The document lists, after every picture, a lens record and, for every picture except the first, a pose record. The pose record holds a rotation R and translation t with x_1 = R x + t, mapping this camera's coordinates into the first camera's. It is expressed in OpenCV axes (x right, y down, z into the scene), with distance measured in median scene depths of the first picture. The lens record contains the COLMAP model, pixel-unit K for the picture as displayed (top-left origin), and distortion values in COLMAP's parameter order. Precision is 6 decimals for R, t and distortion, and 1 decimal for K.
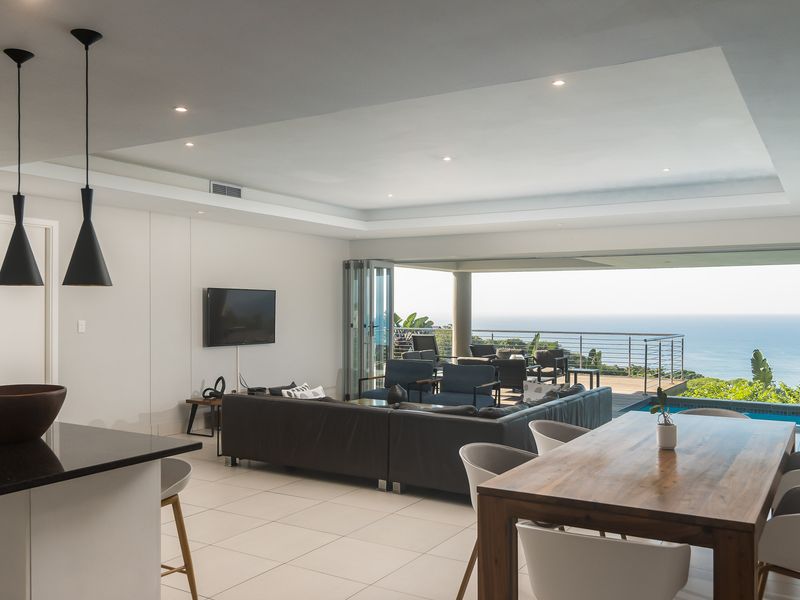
lens RADIAL K [[738.2, 0, 400.0], [0, 738.2, 300.0], [0, 0, 1]] dist [-0.000946, -0.001354]
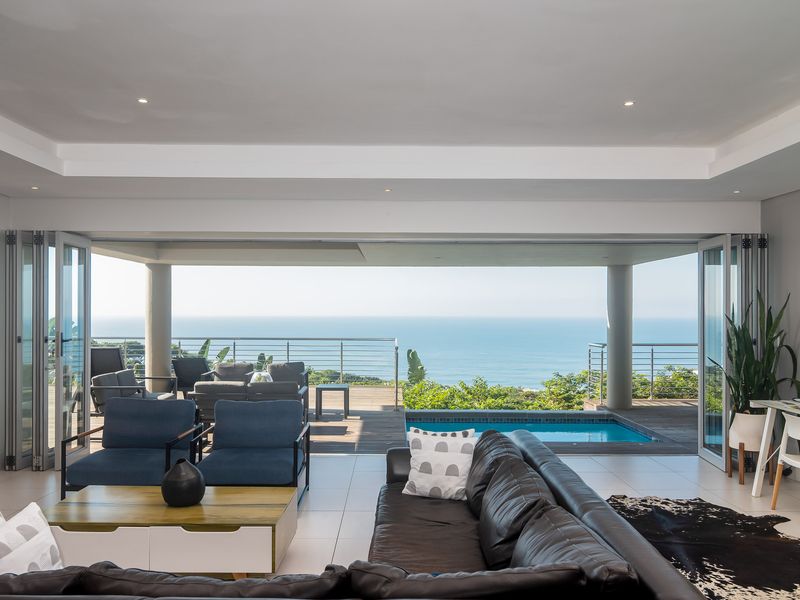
lens RADIAL K [[670.4, 0, 400.0], [0, 670.4, 300.0], [0, 0, 1]] dist [-0.011732, -0.008005]
pose [[0.856971, 0.004478, 0.515345, -0.065858], [-0.000549, 0.999970, -0.007775, 0.005206], [-0.515364, 0.006380, 0.856947, 0.312452]]
